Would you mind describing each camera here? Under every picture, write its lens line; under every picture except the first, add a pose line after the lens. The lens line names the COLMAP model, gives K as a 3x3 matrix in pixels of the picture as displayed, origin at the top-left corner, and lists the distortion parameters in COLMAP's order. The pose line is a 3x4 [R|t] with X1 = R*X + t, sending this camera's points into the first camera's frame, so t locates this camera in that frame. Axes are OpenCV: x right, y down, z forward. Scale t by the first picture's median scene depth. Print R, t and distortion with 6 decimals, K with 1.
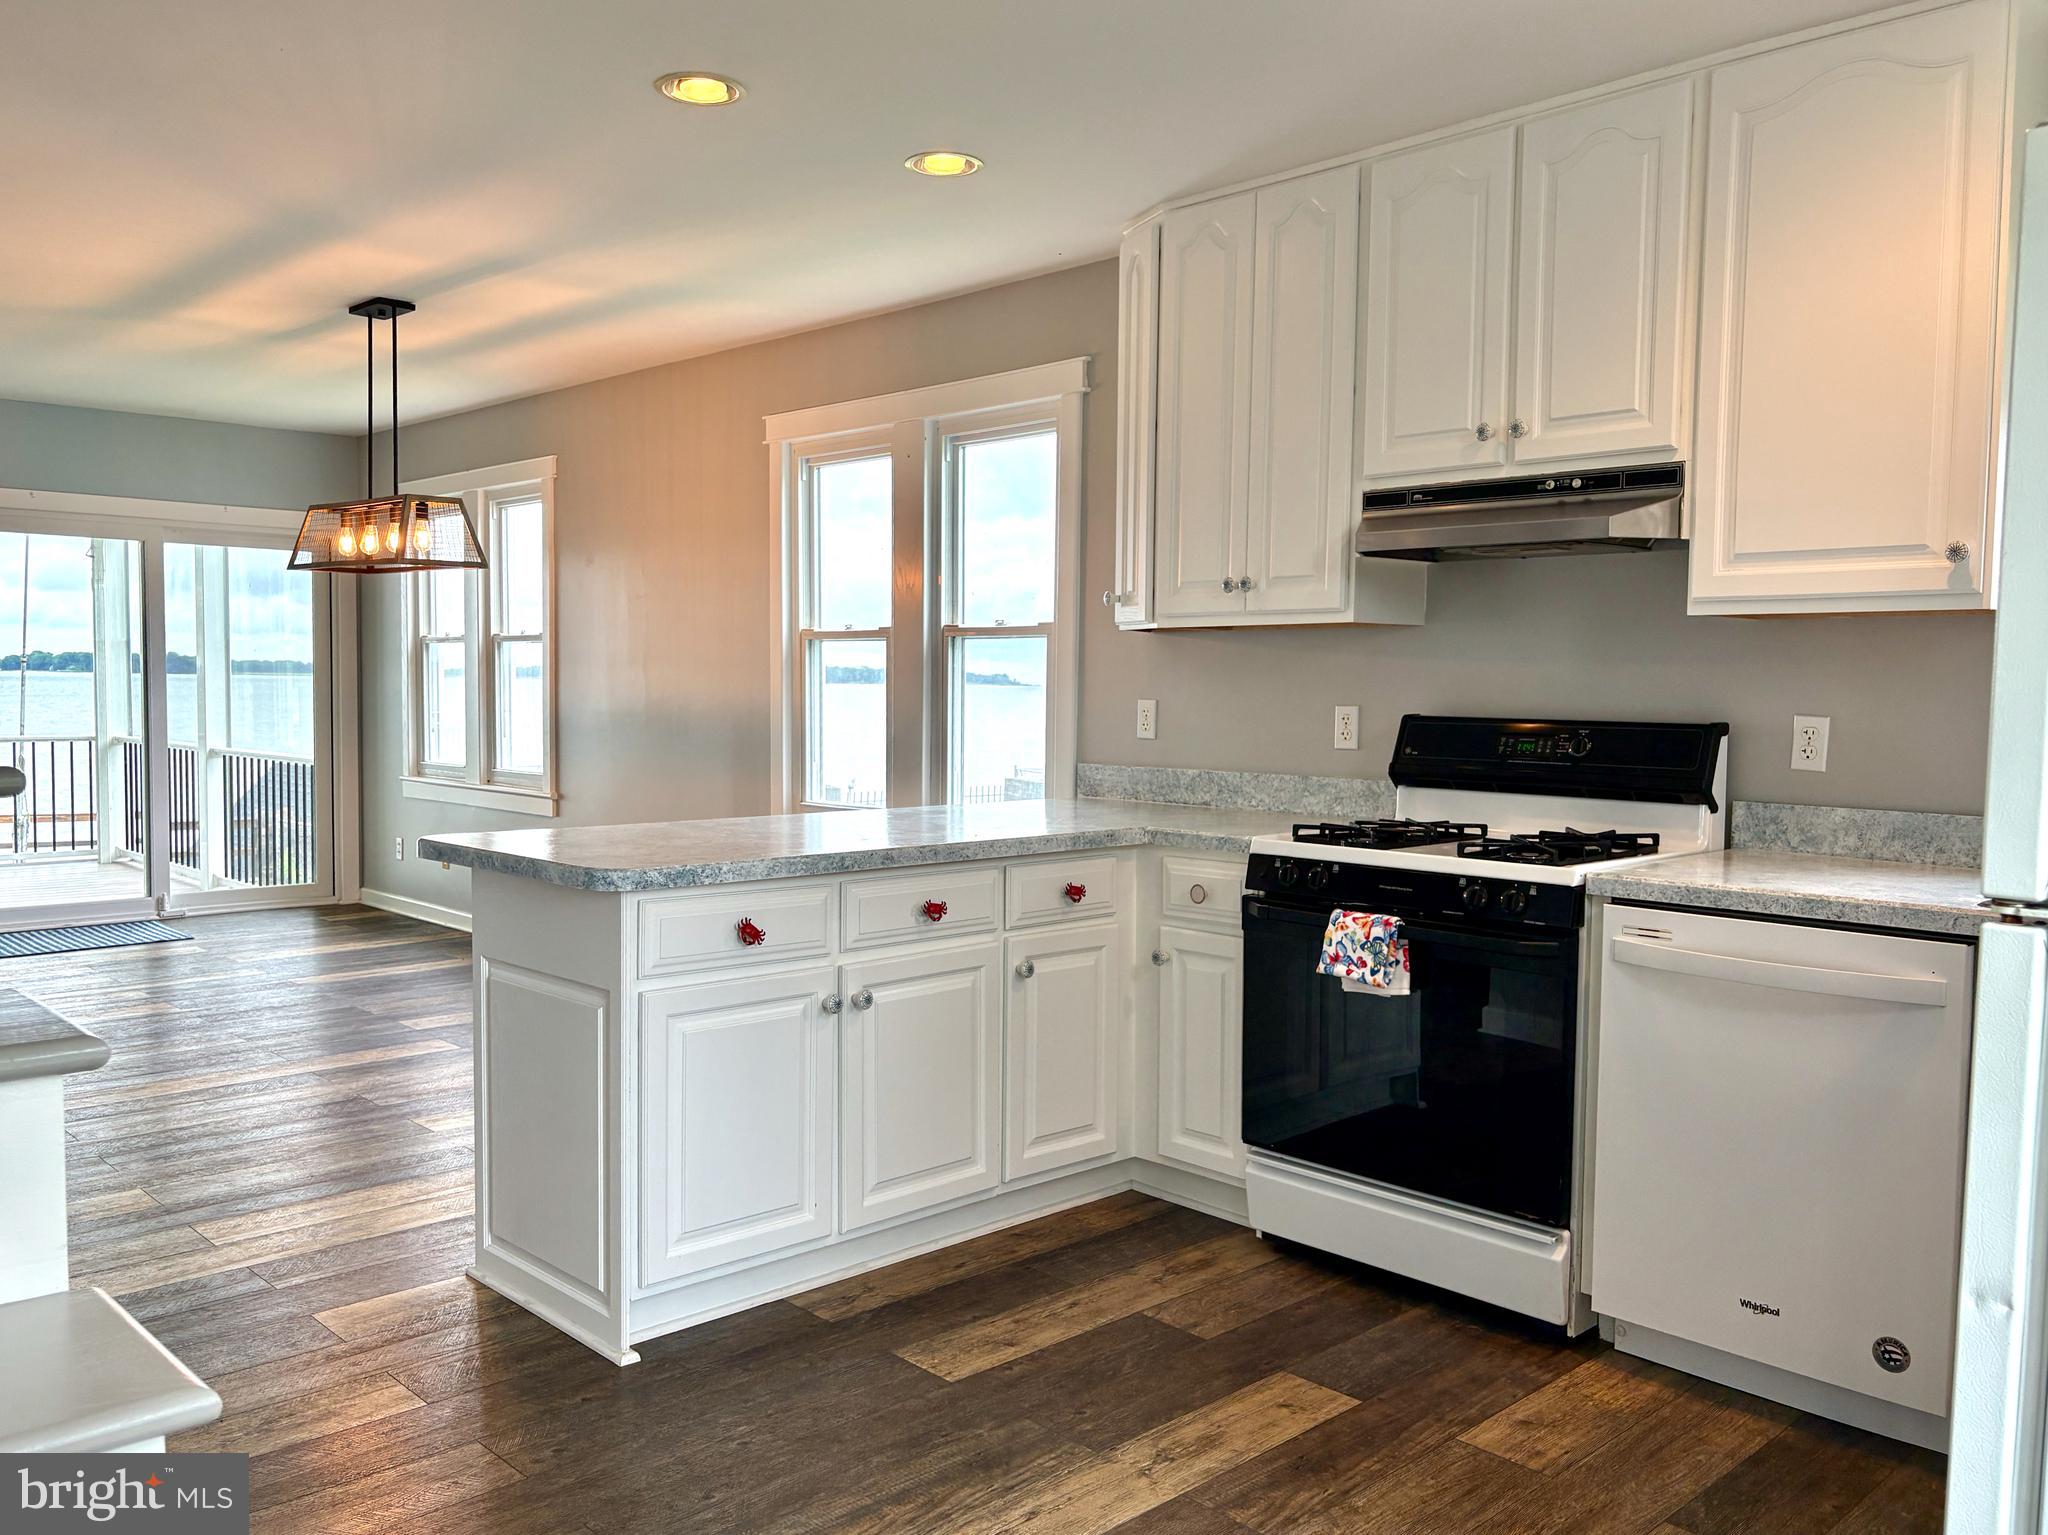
lens RADIAL K [[1608.1, 0, 1017.7], [0, 1608.1, 775.7], [0, 0, 1]] dist [0.057190, -0.072715]
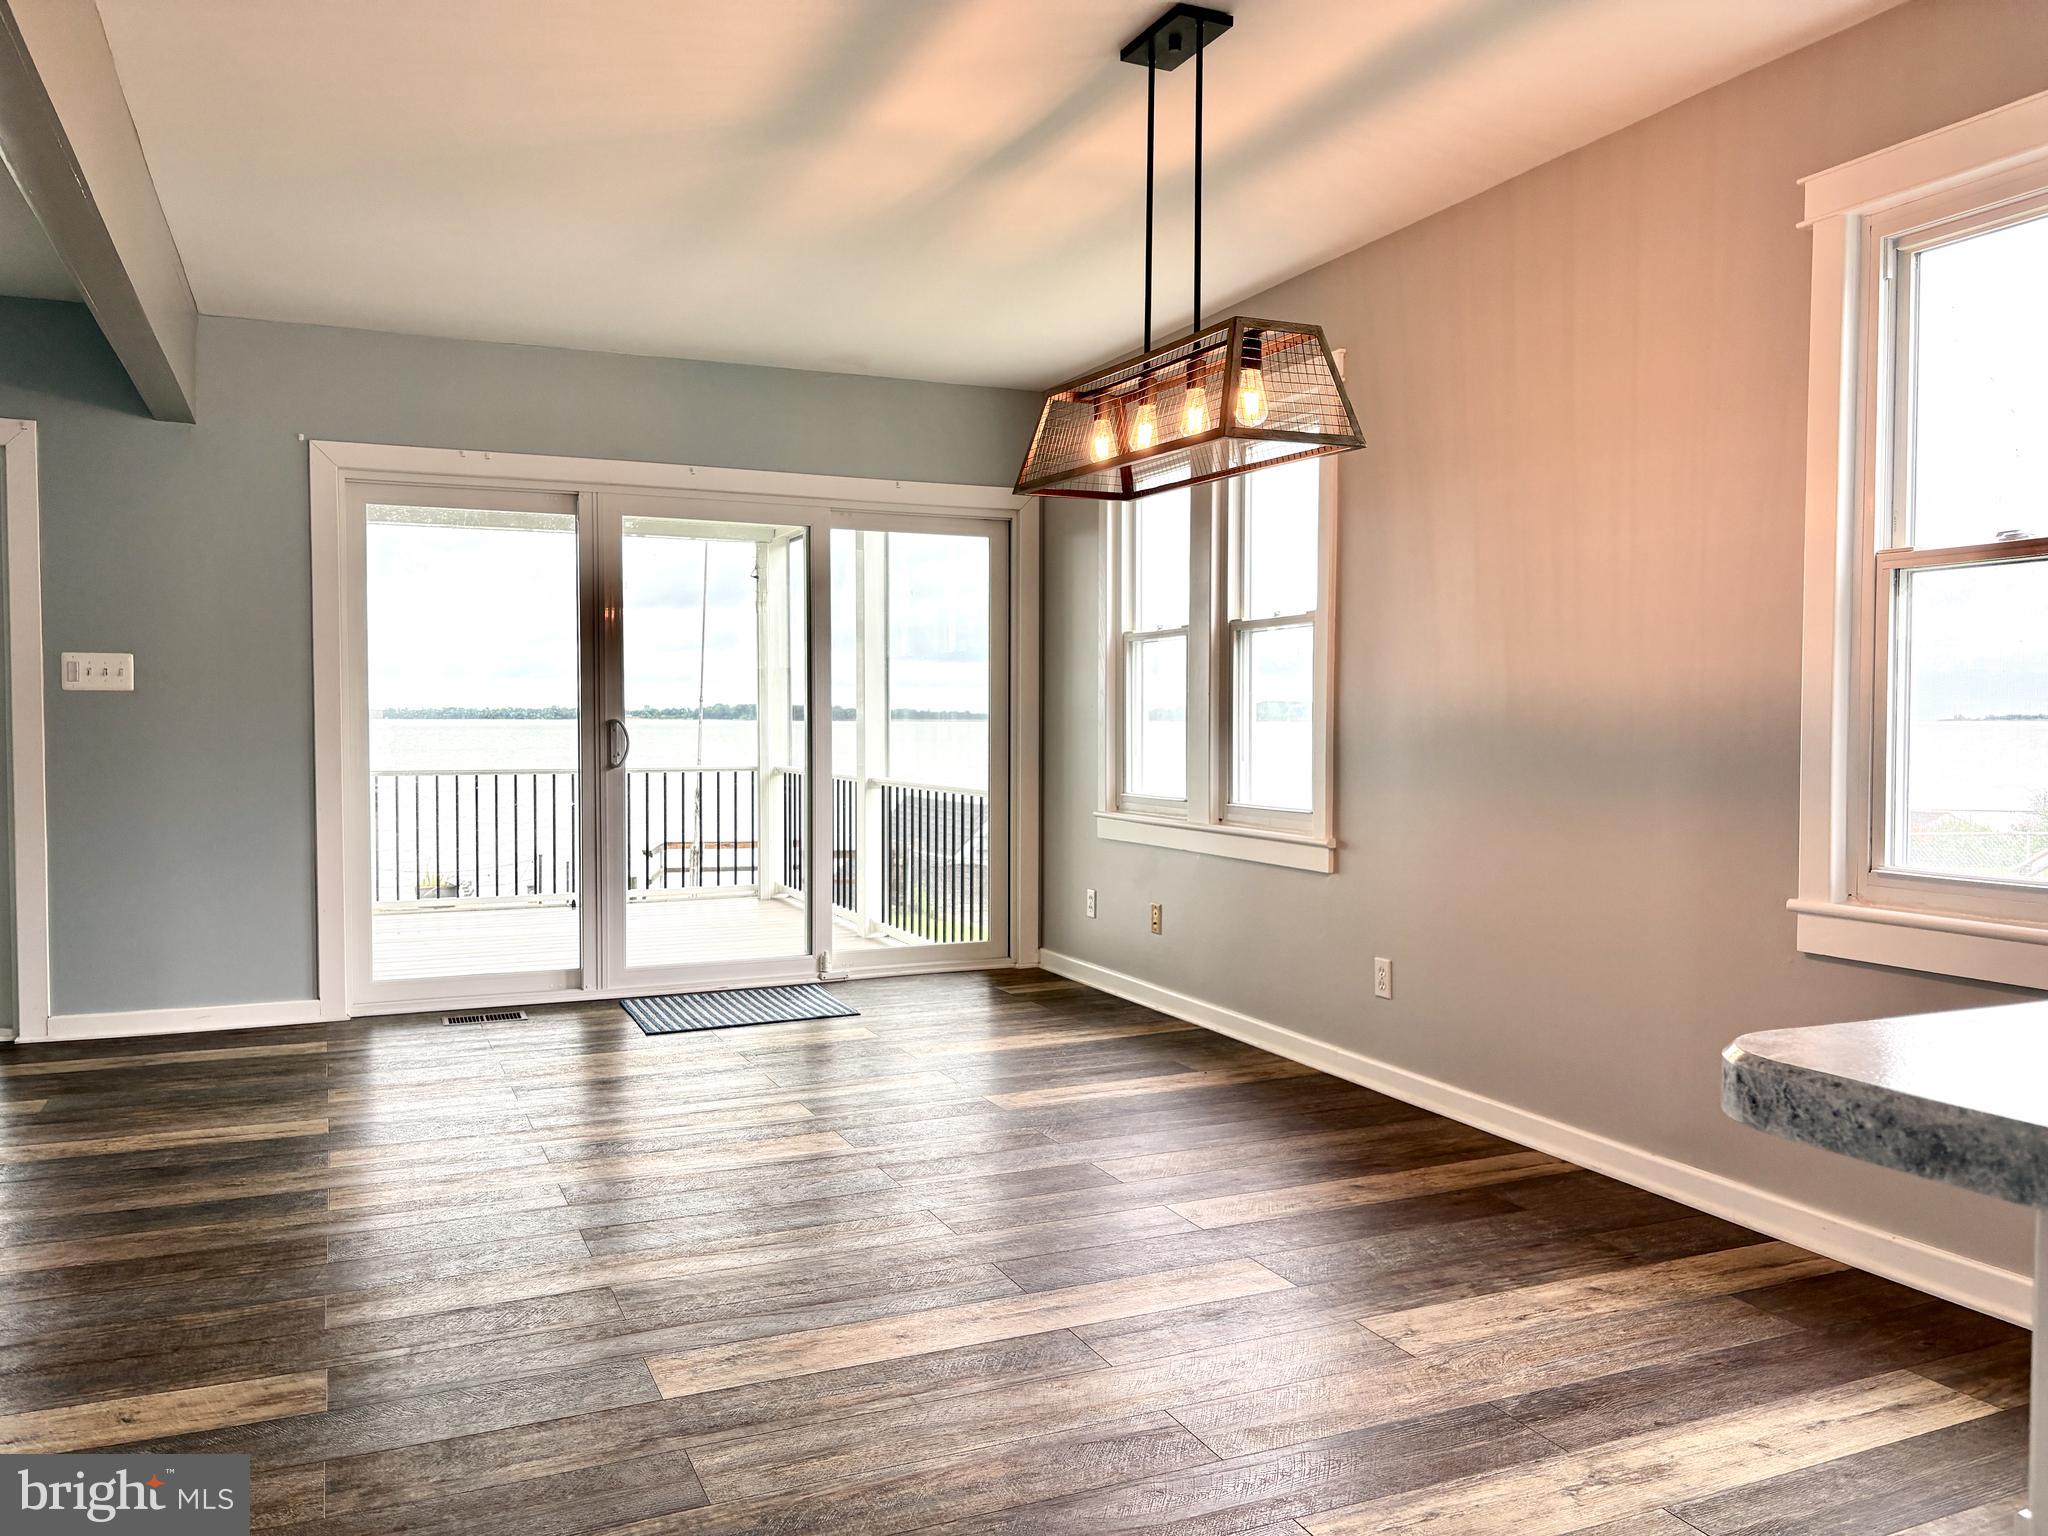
lens RADIAL K [[1555.9, 0, 1030.5], [0, 1555.9, 762.8], [0, 0, 1]] dist [0.054357, -0.060793]
pose [[0.941668, -0.002218, -0.336537, -0.163934], [-0.007966, 0.999551, -0.028875, -0.001305], [0.336450, 0.029872, 0.941227, 0.292304]]
